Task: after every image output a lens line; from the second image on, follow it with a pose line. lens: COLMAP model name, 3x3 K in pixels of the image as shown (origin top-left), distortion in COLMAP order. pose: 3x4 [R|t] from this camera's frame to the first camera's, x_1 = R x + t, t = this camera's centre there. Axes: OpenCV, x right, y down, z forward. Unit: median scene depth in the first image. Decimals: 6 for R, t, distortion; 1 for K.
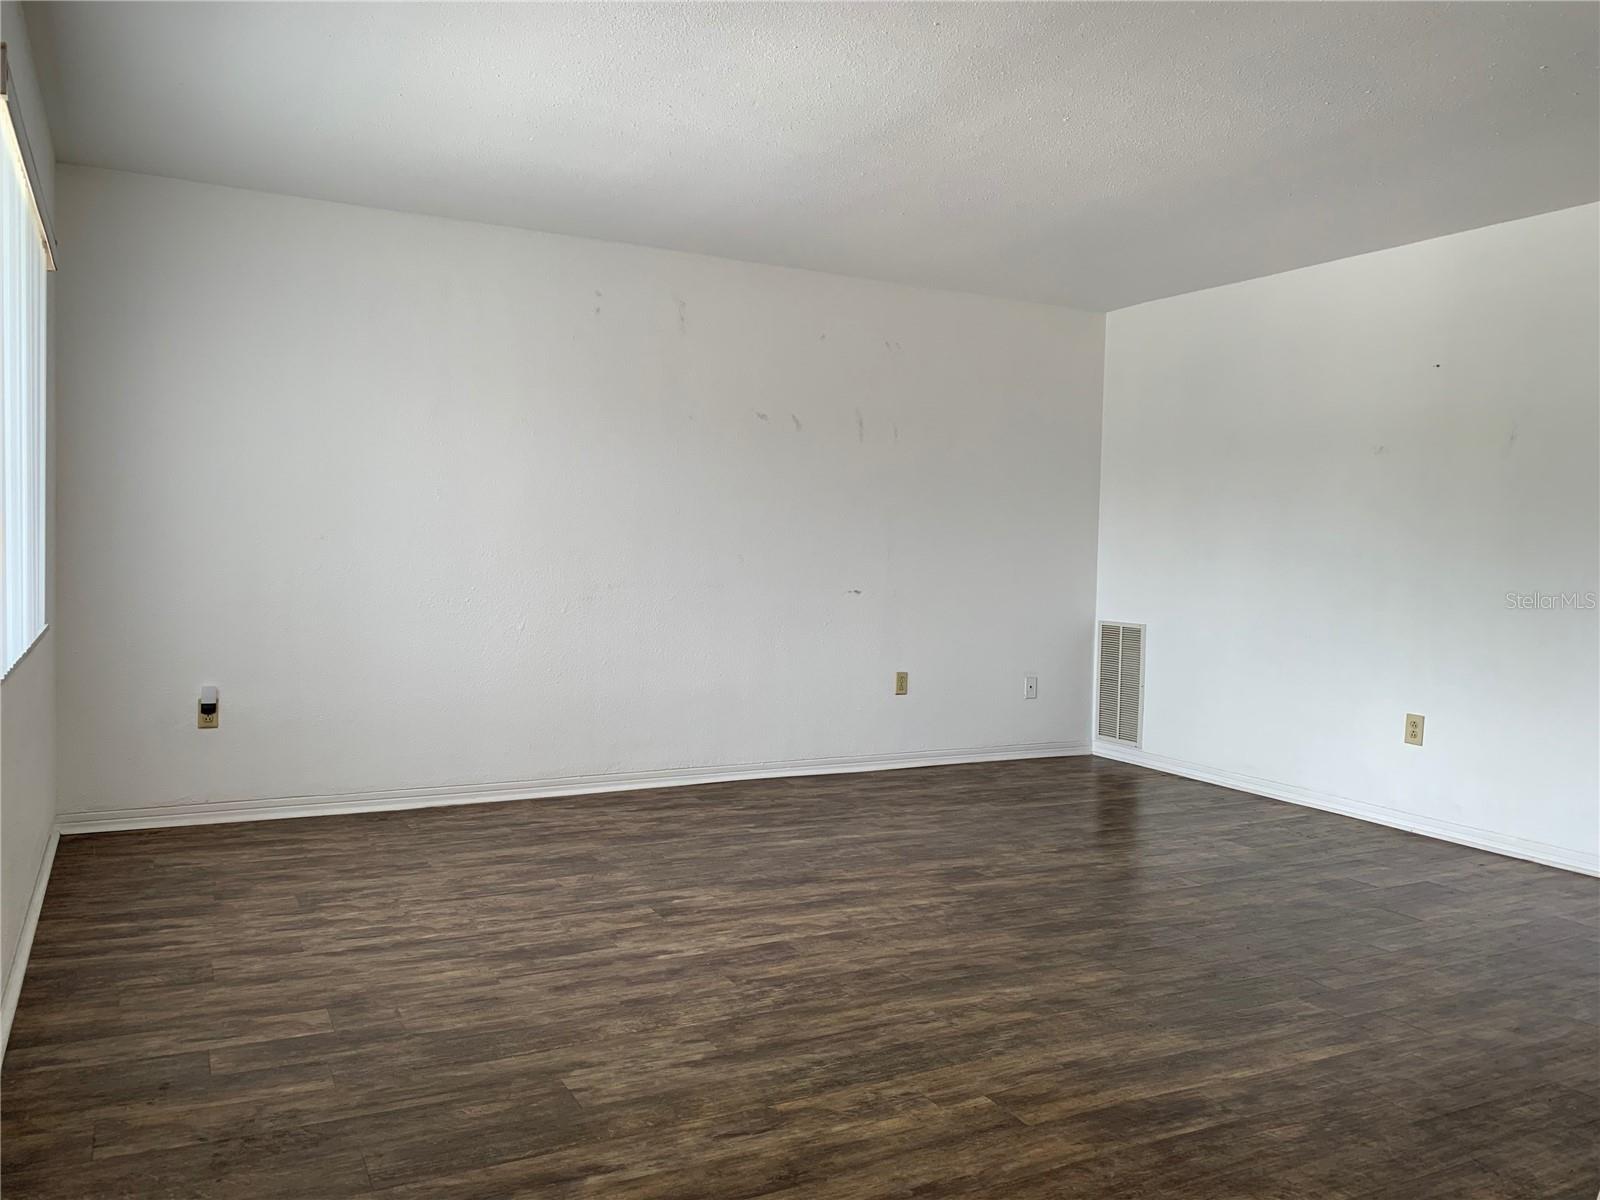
lens RADIAL K [[1228.6, 0, 800.0], [0, 1228.6, 600.0], [0, 0, 1]] dist [0.050757, -0.010456]
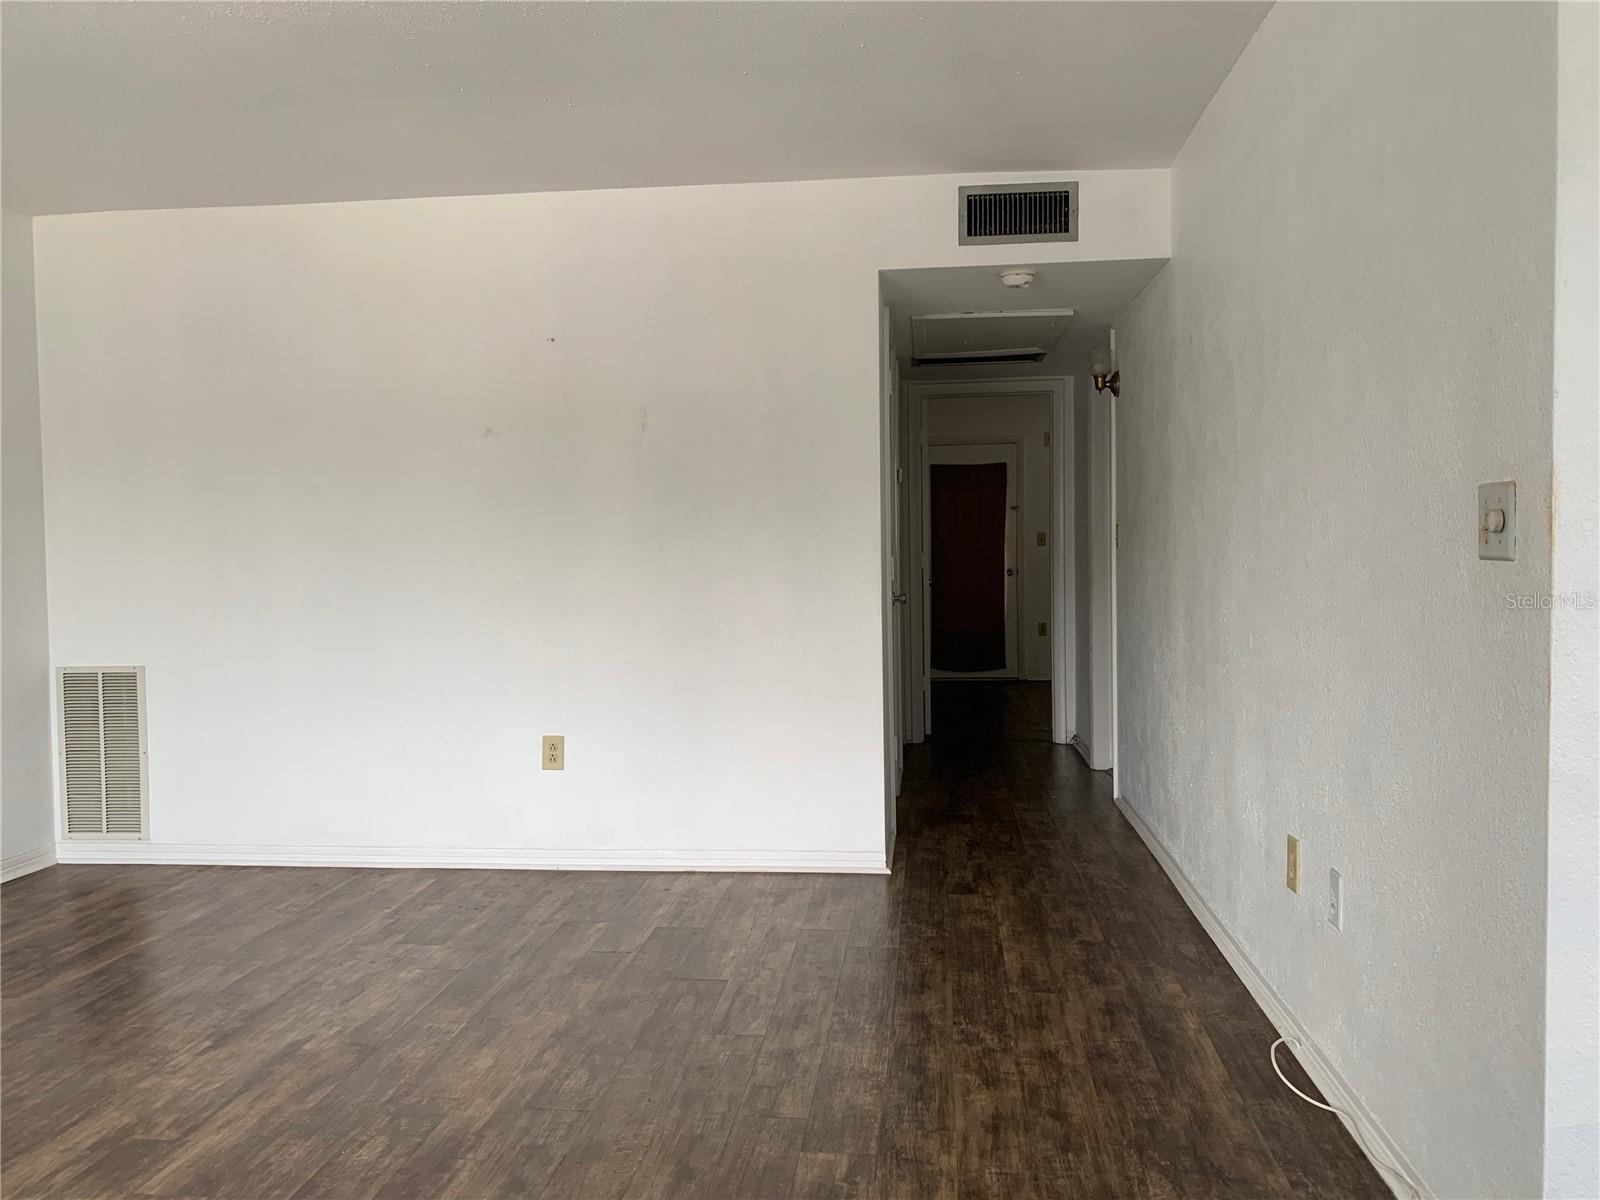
lens RADIAL K [[1256.5, 0, 798.9], [0, 1256.5, 586.8], [0, 0, 1]] dist [0.015451, 0.004506]
pose [[0.571303, -0.063380, 0.818288, -0.147130], [0.069632, 0.997162, 0.028620, -0.030393], [-0.817780, 0.040629, 0.574095, 0.405427]]
